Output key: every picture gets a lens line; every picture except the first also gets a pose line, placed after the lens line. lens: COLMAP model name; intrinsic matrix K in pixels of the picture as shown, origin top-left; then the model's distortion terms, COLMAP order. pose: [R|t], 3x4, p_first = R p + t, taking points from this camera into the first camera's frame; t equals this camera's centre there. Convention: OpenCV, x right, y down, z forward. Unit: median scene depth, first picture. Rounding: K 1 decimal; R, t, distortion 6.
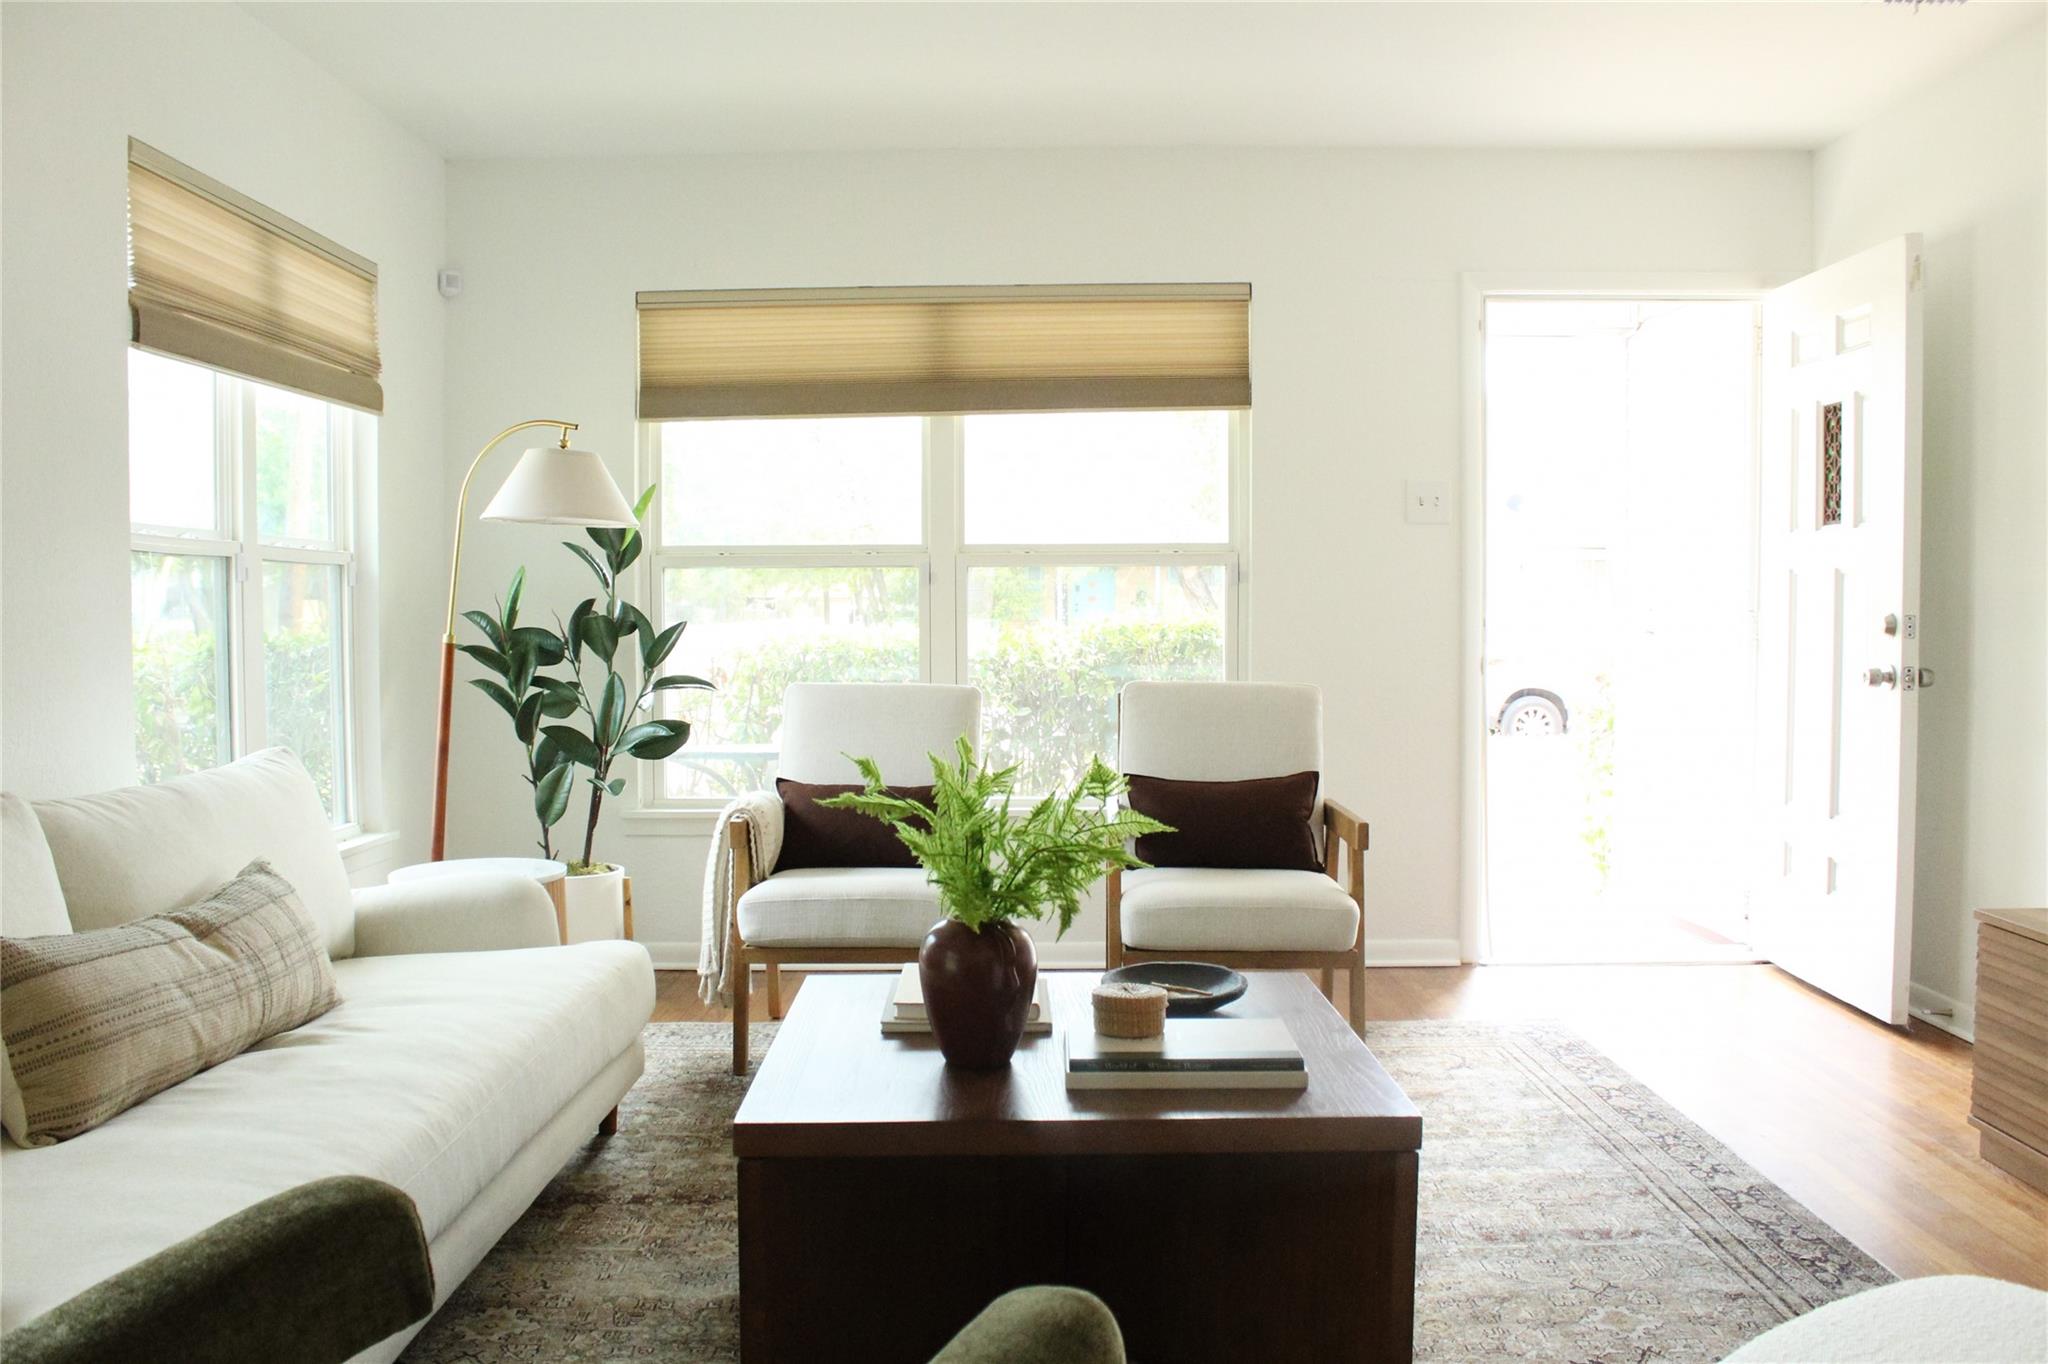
lens RADIAL K [[1736.7, 0, 995.8], [0, 1736.7, 683.1], [0, 0, 1]] dist [-0.170804, 0.161640]
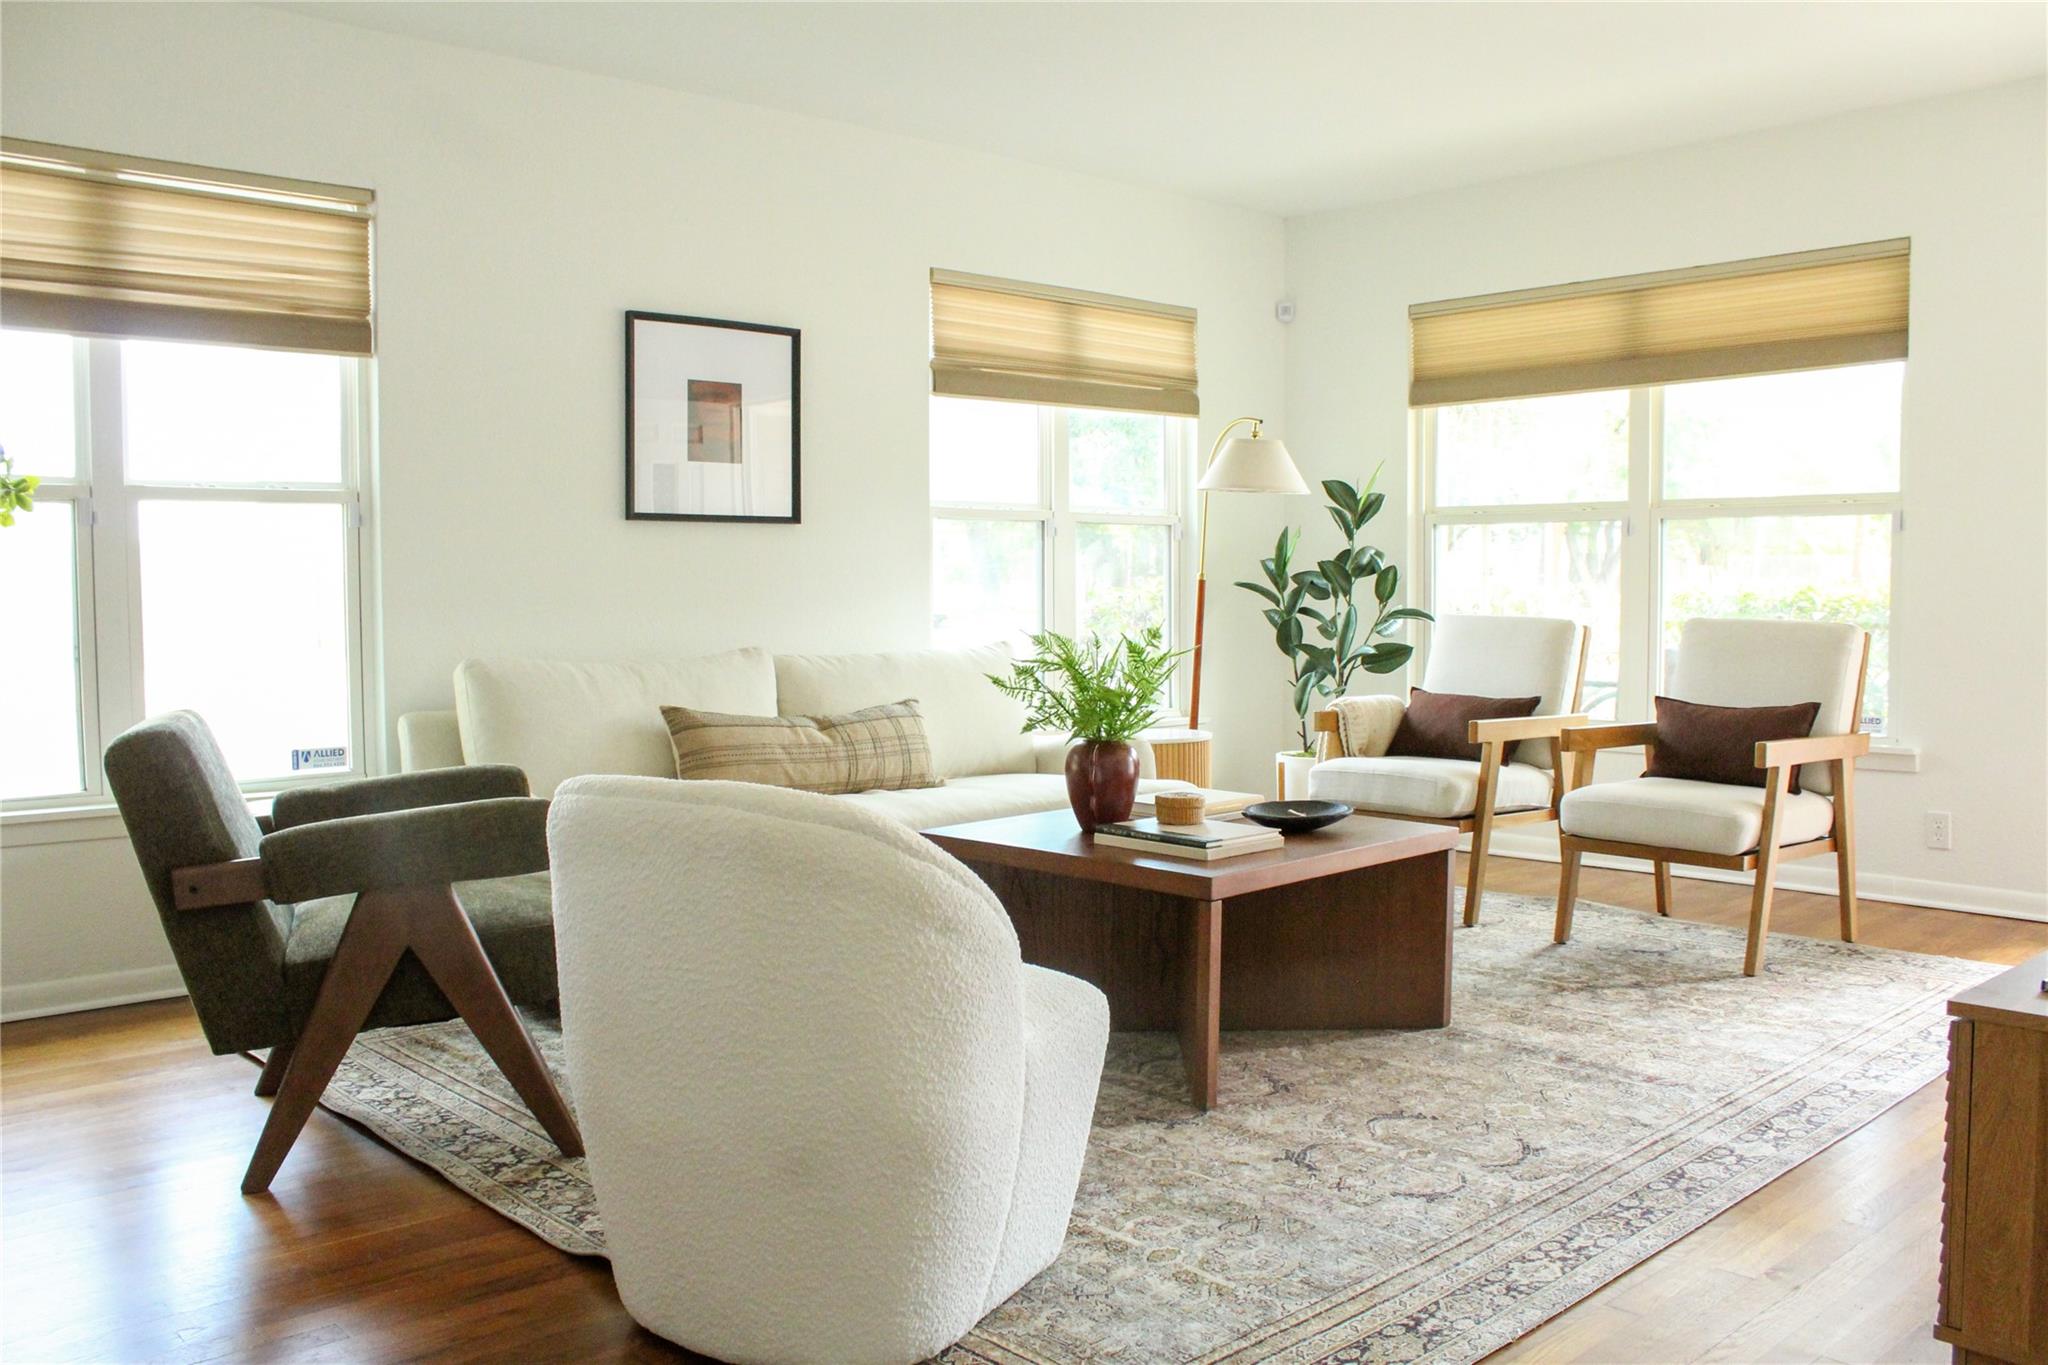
lens RADIAL K [[1704.8, 0, 1007.3], [0, 1704.8, 687.1], [0, 0, 1]] dist [-0.169219, 0.147921]
pose [[0.685968, 0.045844, -0.726186, 0.605899], [-0.028794, 0.998942, 0.035863, 0.019807], [0.727062, -0.003691, 0.686562, -0.076682]]
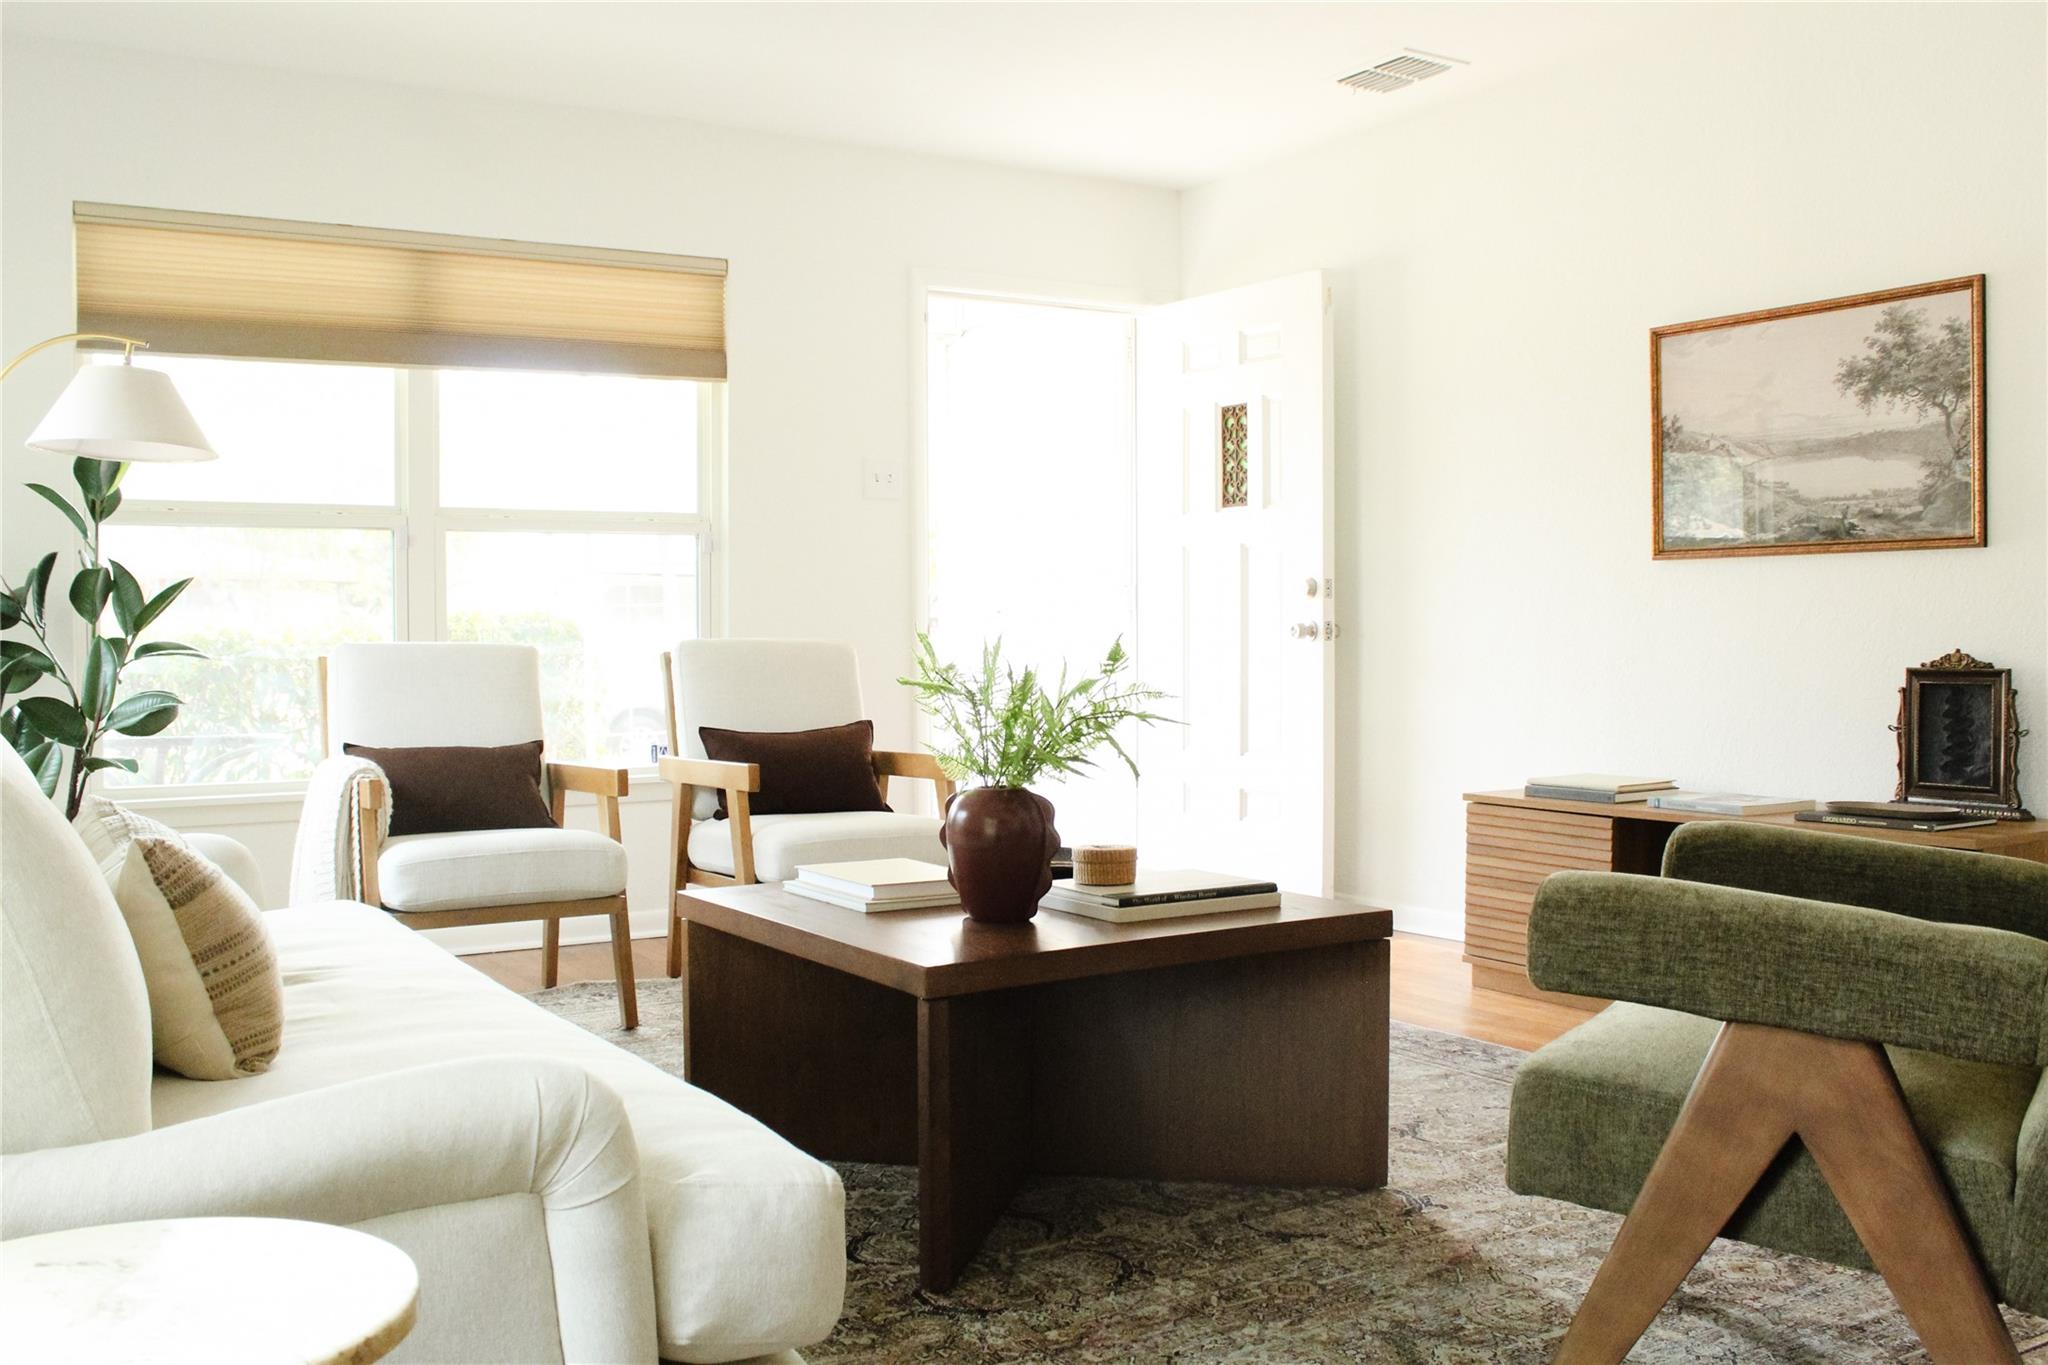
lens RADIAL K [[1856.5, 0, 1024.0], [0, 1856.5, 682.5], [0, 0, 1]] dist [-0.170035, 0.153370]
pose [[0.838131, -0.014004, 0.545289, -0.367818], [0.026309, 0.999545, -0.014769, 0.048485], [-0.544834, 0.026724, 0.838118, -0.006851]]
